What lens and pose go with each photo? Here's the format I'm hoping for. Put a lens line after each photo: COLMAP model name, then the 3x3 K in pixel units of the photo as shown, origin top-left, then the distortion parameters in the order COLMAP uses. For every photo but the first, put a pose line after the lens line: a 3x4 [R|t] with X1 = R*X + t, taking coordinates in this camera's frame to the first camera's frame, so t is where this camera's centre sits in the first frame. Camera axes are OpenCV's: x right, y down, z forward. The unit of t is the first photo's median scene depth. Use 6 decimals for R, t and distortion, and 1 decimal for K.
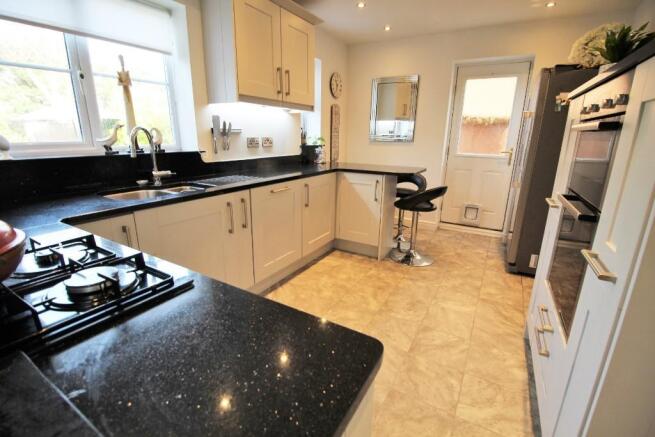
lens RADIAL K [[306.9, 0, 327.5], [0, 306.9, 218.5], [0, 0, 1]] dist [-0.000627, -0.000133]
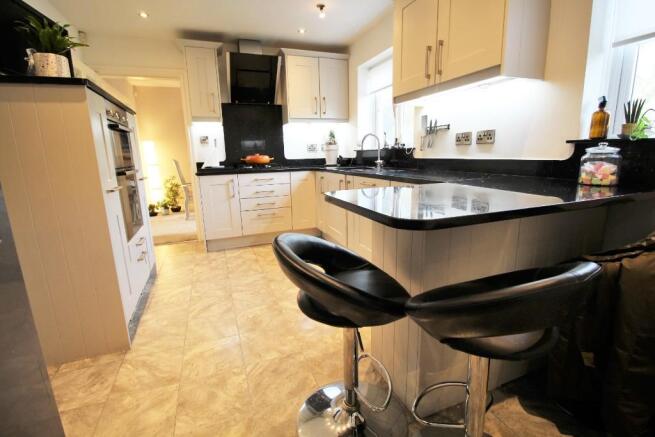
lens RADIAL K [[306.9, 0, 327.5], [0, 306.9, 218.5], [0, 0, 1]] dist [-0.000627, -0.000133]
pose [[-0.630030, 0.162877, -0.759298, 0.712863], [-0.186512, 0.917402, 0.351550, -0.310689], [0.753840, 0.363106, -0.547612, 1.426412]]
